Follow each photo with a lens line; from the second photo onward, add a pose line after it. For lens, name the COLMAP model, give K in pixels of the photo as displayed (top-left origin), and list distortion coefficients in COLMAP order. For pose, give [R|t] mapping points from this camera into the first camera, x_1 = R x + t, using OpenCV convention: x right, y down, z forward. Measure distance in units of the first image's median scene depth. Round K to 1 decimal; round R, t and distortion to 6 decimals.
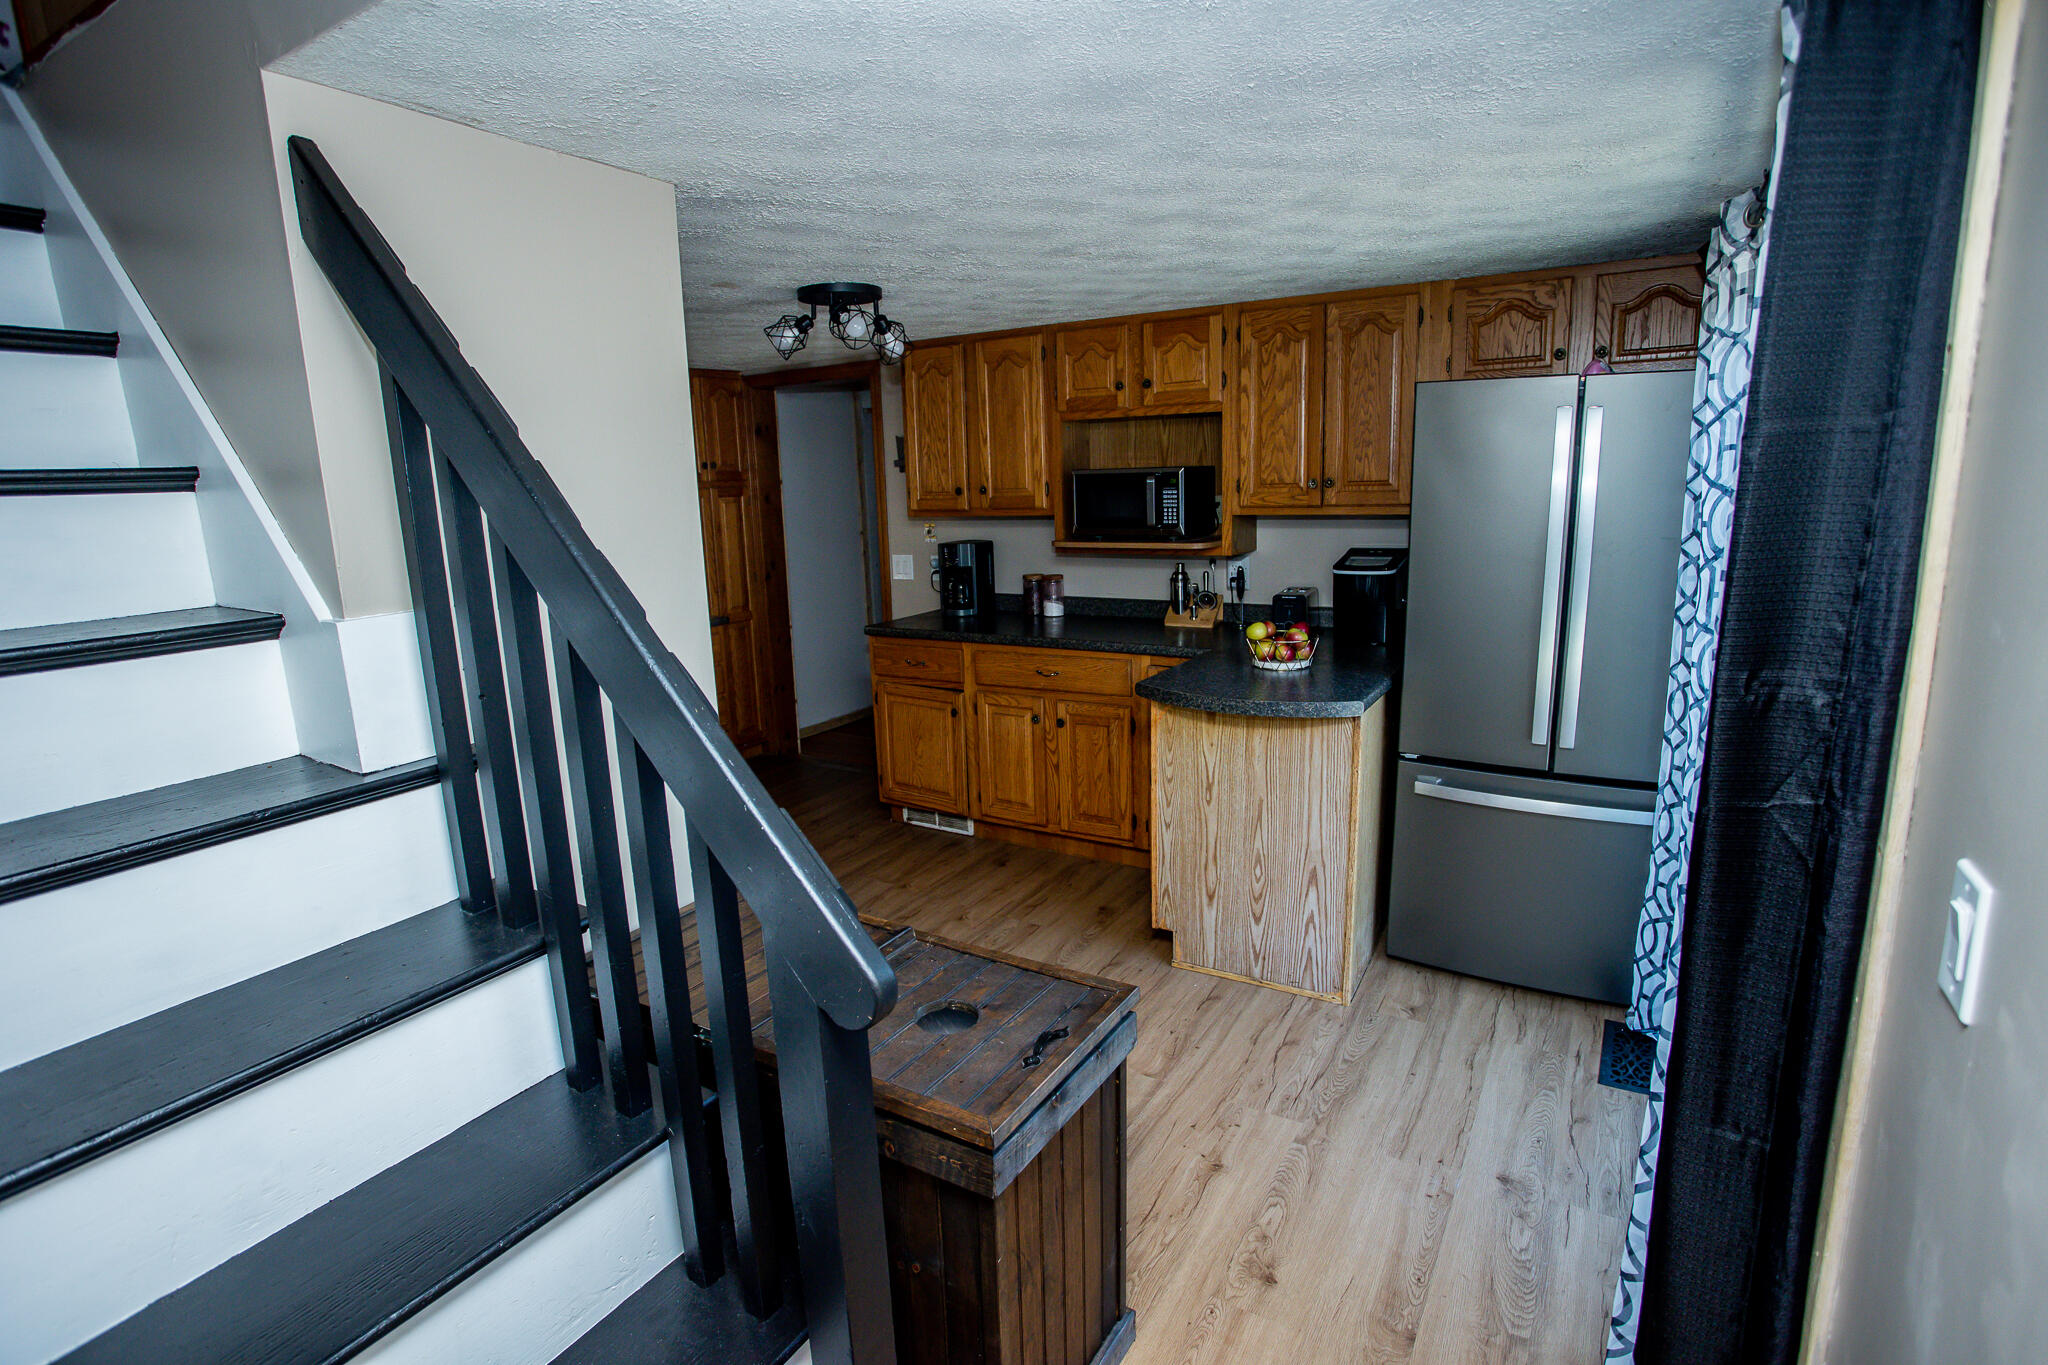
lens RADIAL K [[1006.4, 0, 1027.0], [0, 1006.4, 690.4], [0, 0, 1]] dist [-0.081267, 0.040272]
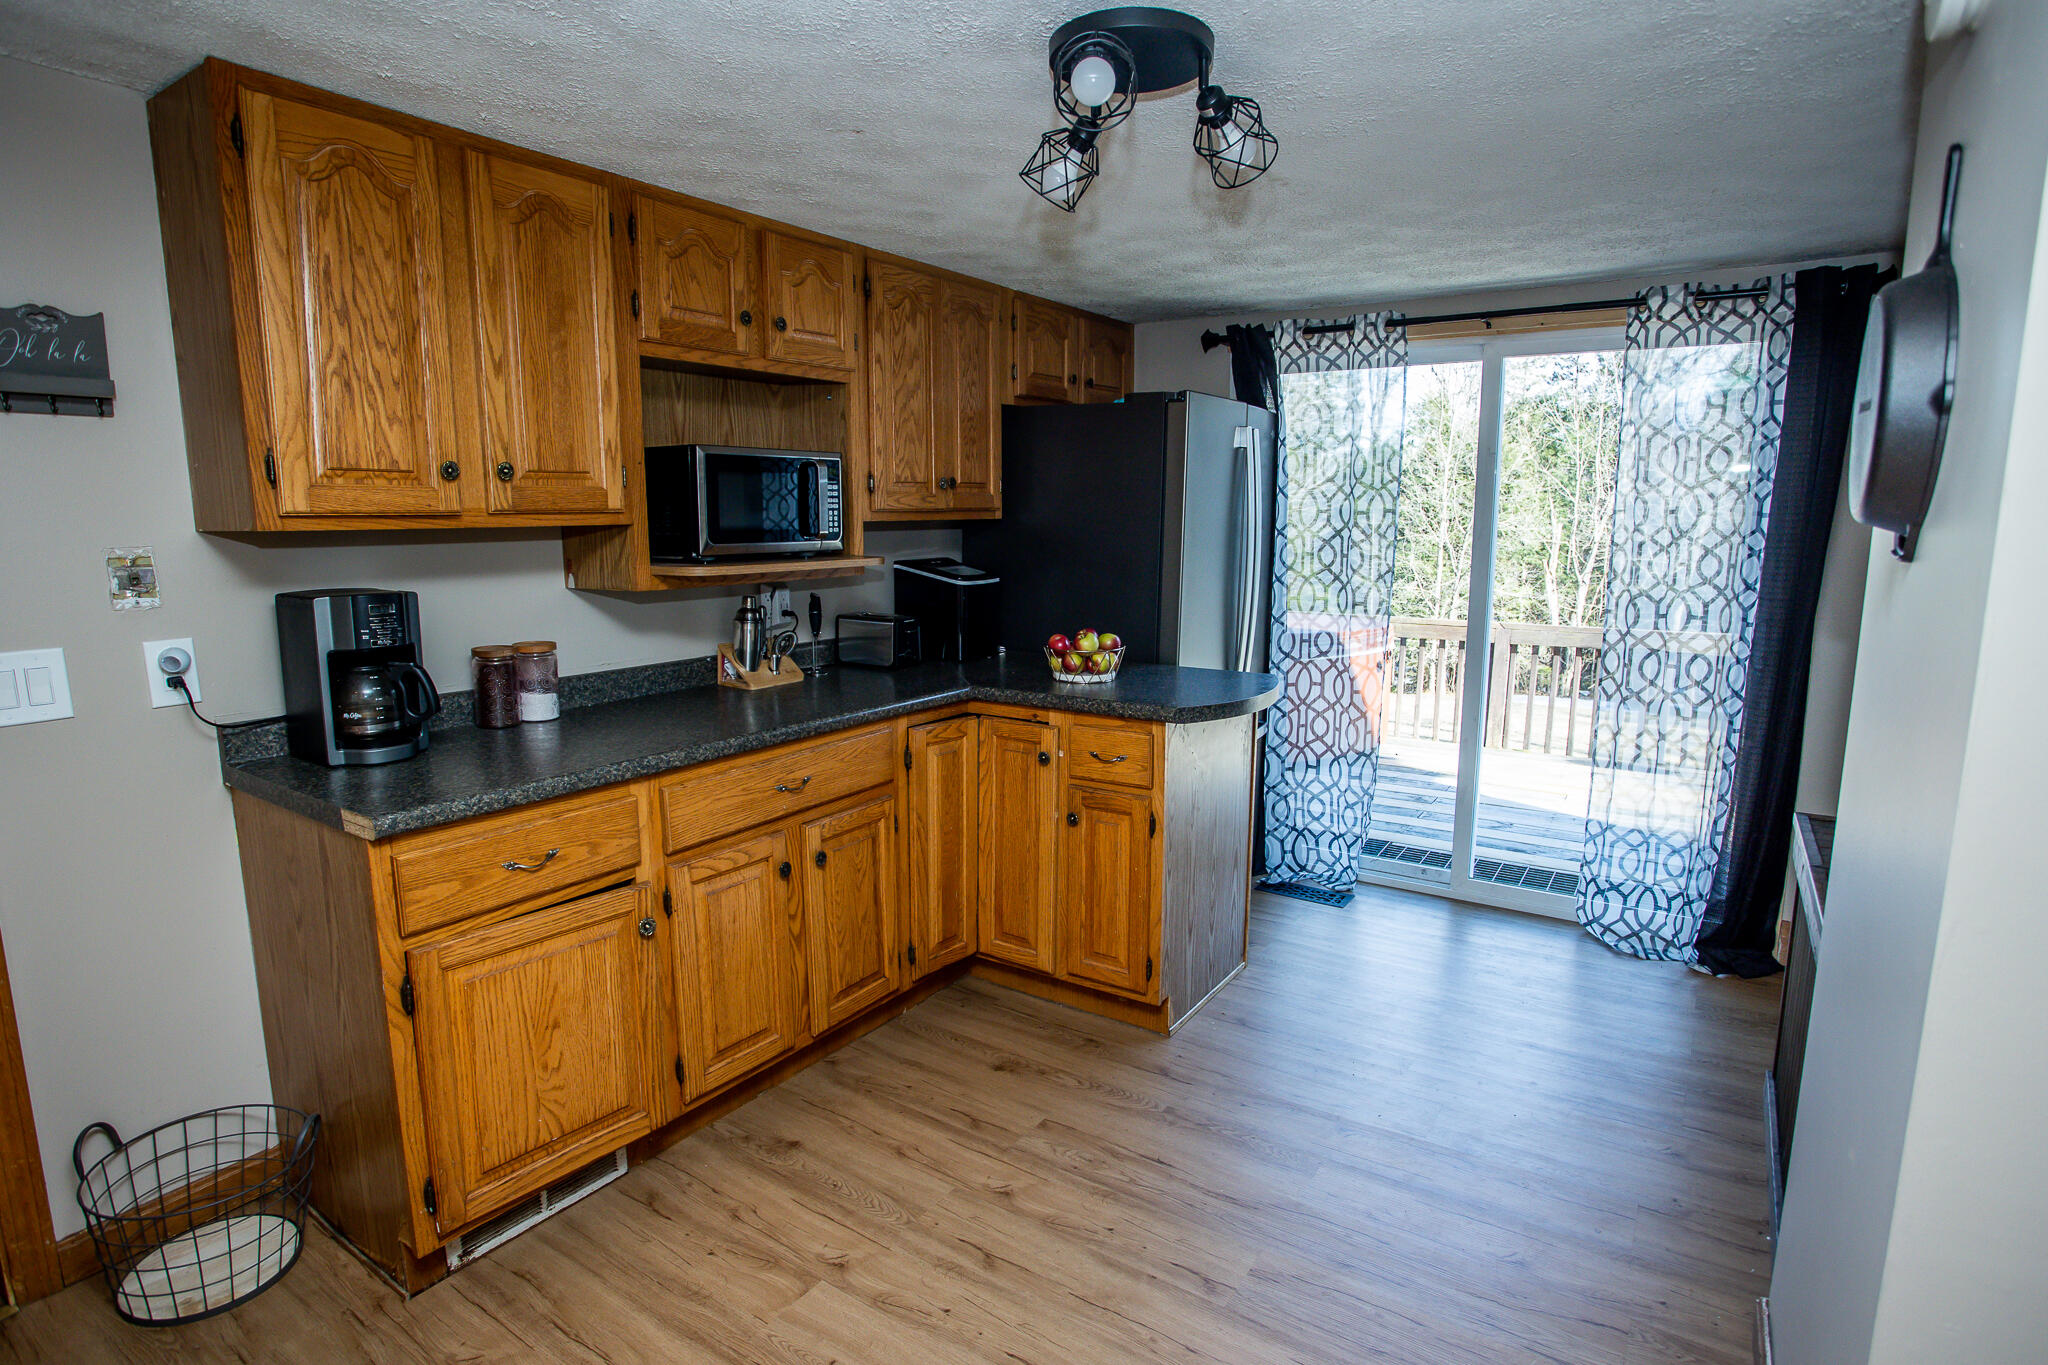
lens RADIAL K [[1067.3, 0, 1030.7], [0, 1067.3, 690.5], [0, 0, 1]] dist [-0.089028, 0.050505]
pose [[0.041484, -0.138001, 0.989563, -0.561520], [0.202361, 0.971050, 0.126936, -0.118403], [-0.978432, 0.194983, 0.068209, 0.785570]]
